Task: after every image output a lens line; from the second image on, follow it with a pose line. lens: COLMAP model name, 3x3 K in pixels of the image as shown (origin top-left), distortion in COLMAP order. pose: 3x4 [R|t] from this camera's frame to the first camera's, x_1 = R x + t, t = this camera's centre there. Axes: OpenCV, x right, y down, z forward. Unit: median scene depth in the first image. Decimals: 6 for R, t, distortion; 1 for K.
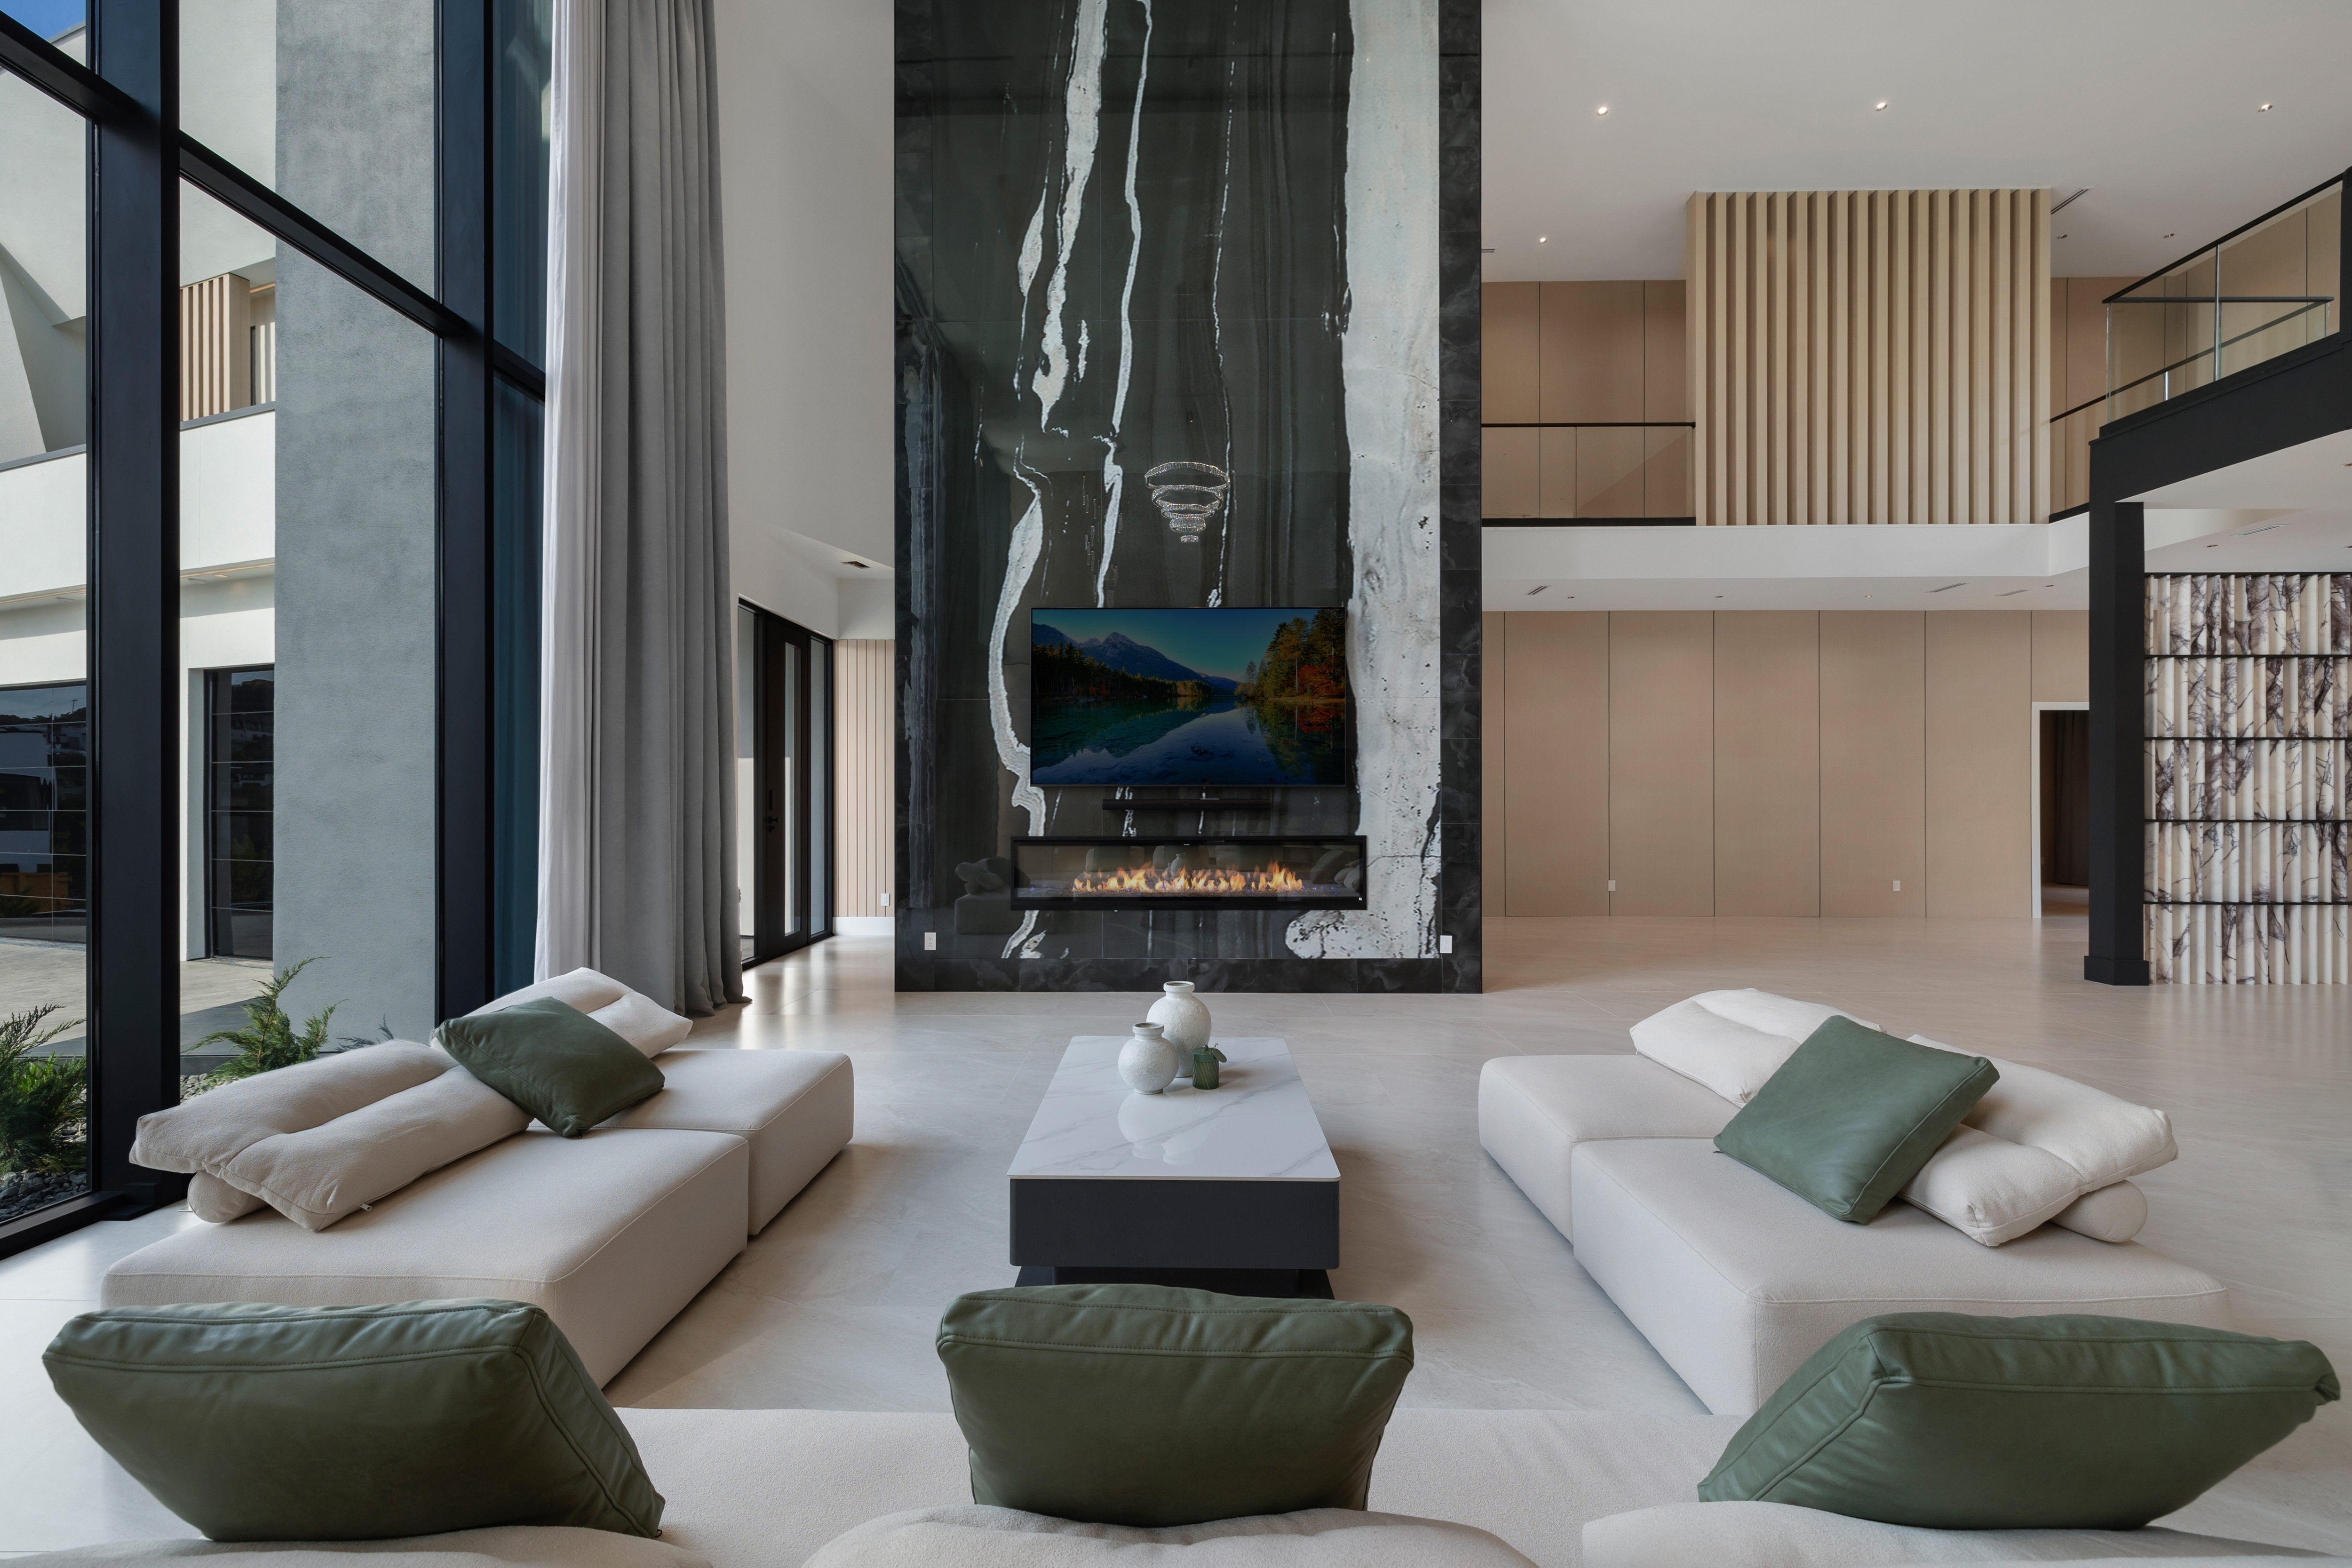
lens RADIAL K [[1003.1, 0, 1168.5], [0, 1003.1, 792.8], [0, 0, 1]] dist [0.001591, 0.000751]
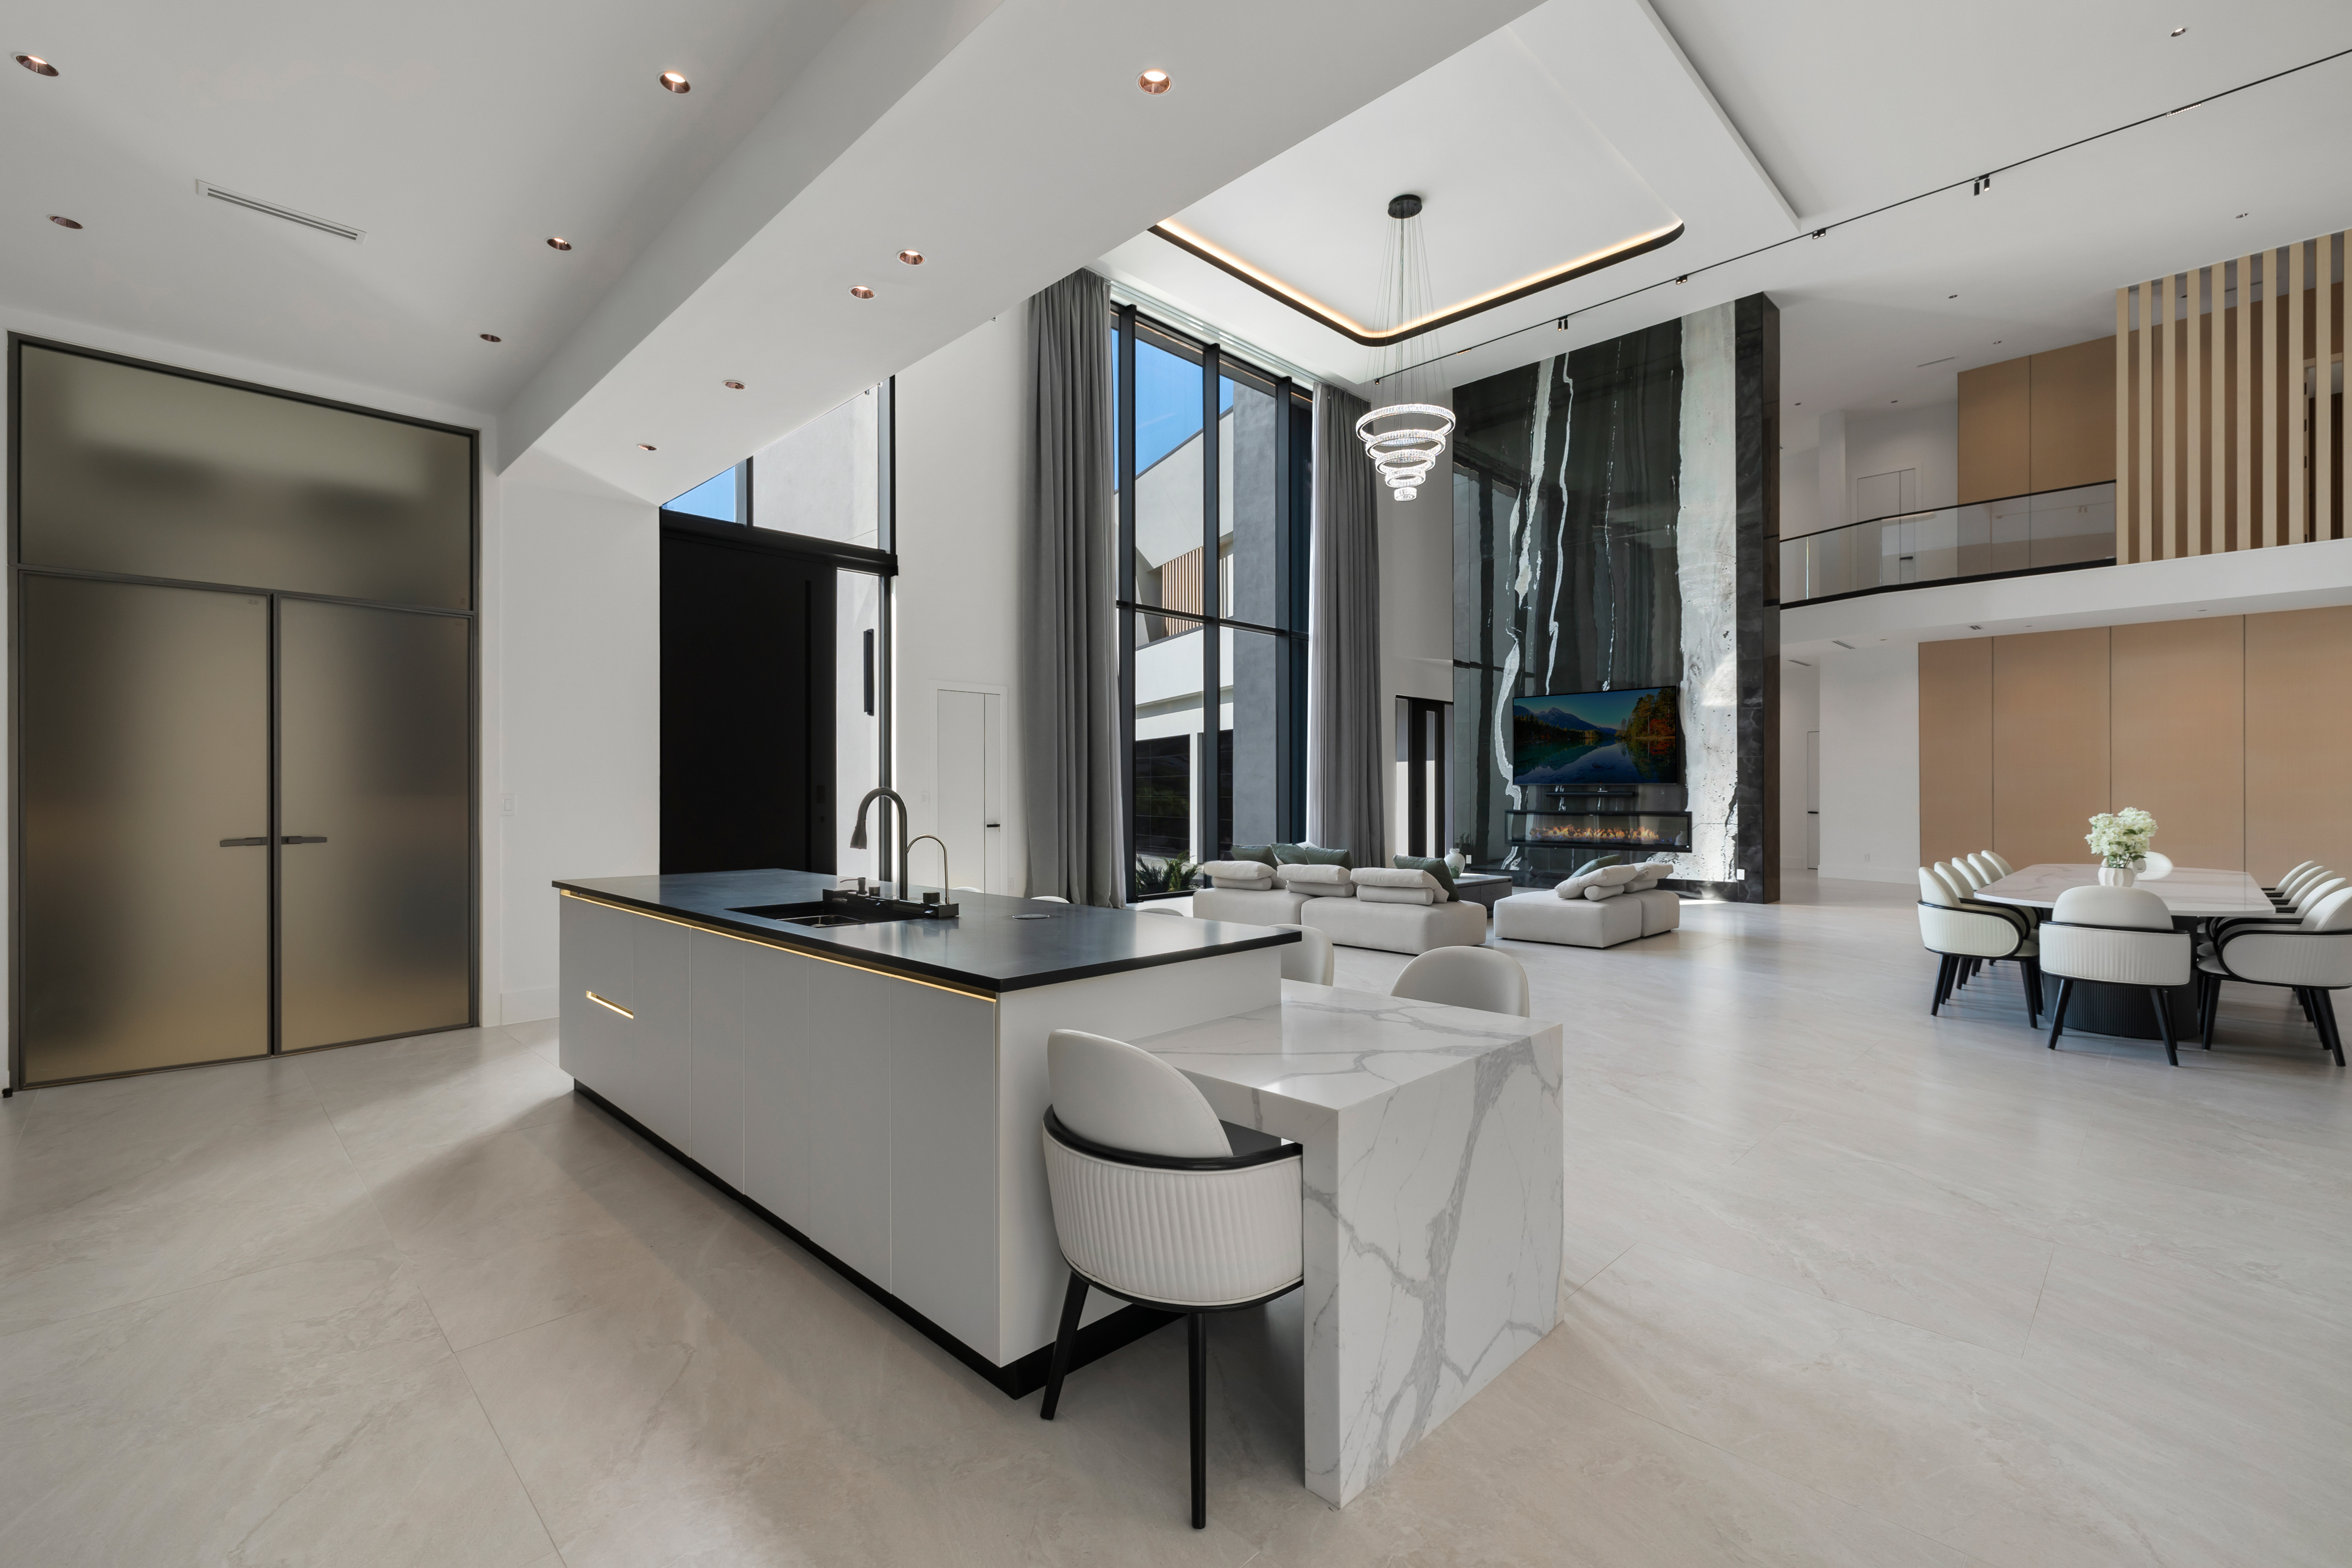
lens RADIAL K [[1003.1, 0, 1166.6], [0, 1003.1, 783.4], [0, 0, 1]] dist [0.001591, 0.000751]
pose [[0.710344, -0.006026, -0.703828, 0.793103], [0.003353, 0.999981, -0.005178, -0.001738], [0.703846, 0.001318, 0.710351, -0.939894]]
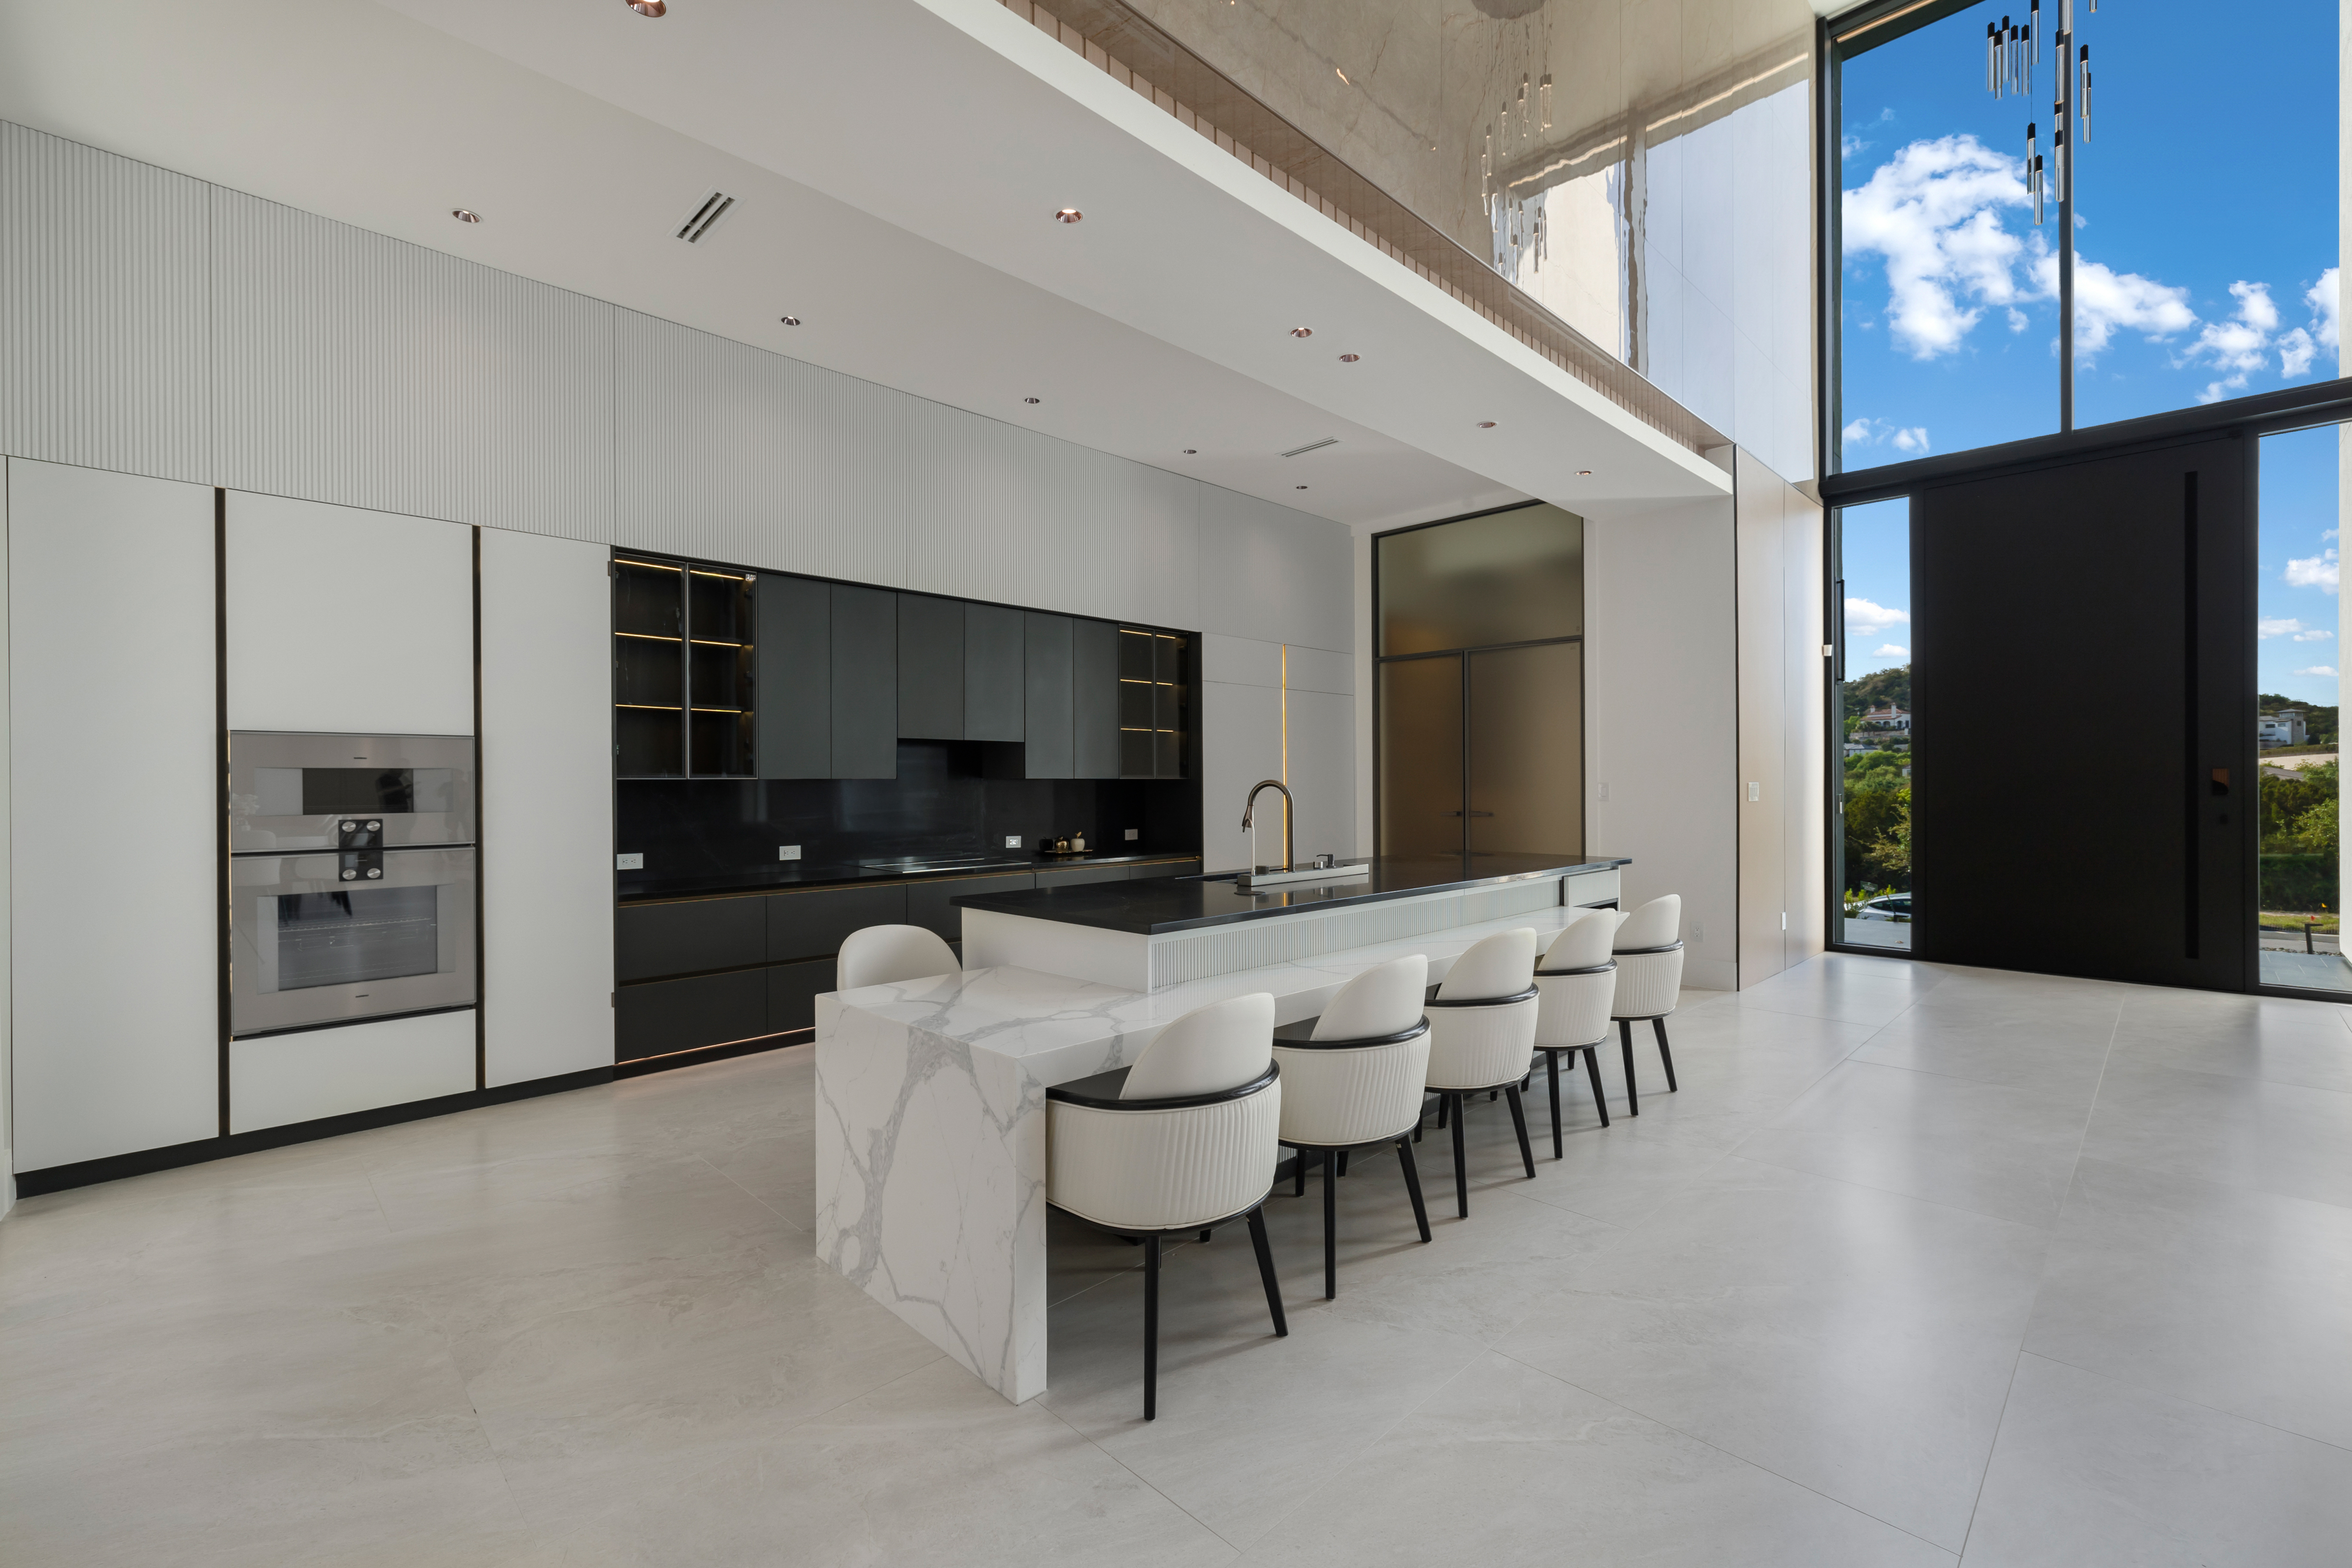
lens RADIAL K [[1003.1, 0, 1181.4], [0, 1003.1, 774.7], [0, 0, 1]] dist [0.001591, 0.000751]
pose [[-0.703545, -0.002098, -0.710648, 0.822205], [0.007049, 0.999926, -0.009931, 0.000050], [0.710616, -0.011997, -0.703478, -0.335190]]
